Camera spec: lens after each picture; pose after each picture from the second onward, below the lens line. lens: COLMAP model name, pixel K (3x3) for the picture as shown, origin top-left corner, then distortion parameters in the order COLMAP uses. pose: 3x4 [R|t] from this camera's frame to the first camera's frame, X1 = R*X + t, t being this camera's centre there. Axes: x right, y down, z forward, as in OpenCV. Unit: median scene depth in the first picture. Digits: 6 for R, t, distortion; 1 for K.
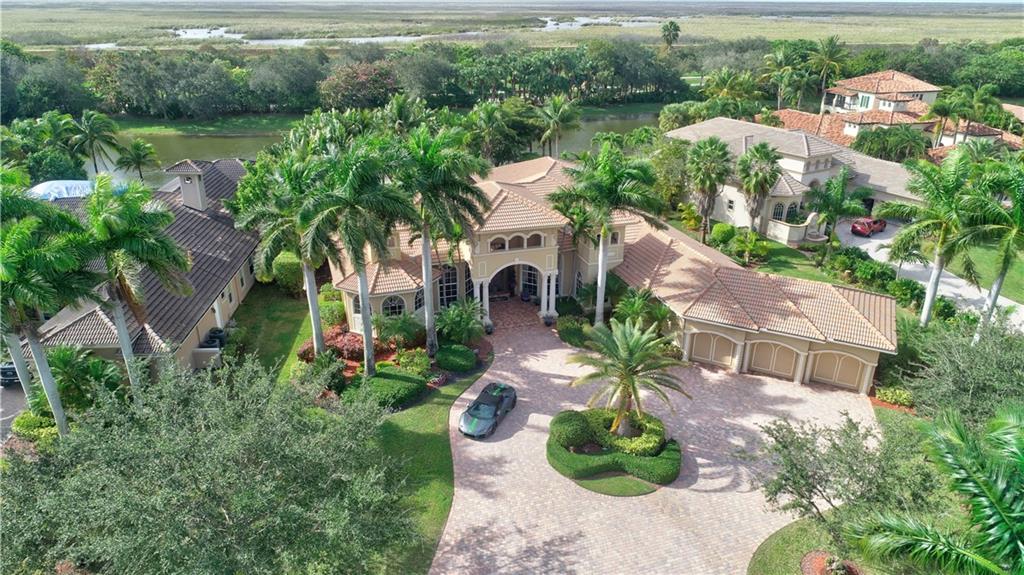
lens RADIAL K [[669.8, 0, 512.0], [0, 669.8, 287.5], [0, 0, 1]] dist [0.002169, 0.000239]
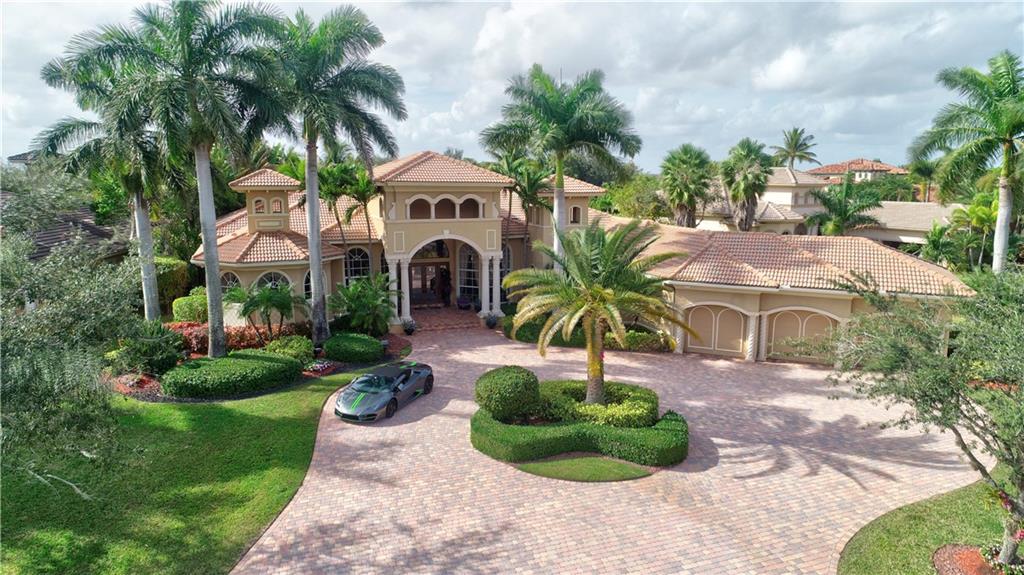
lens RADIAL K [[669.8, 0, 512.0], [0, 669.8, 287.5], [0, 0, 1]] dist [0.002169, 0.000239]
pose [[0.999197, -0.010761, 0.038607, 0.067324], [0.019729, 0.970551, -0.240084, 0.265606], [-0.034887, 0.240653, 0.969984, 0.369924]]
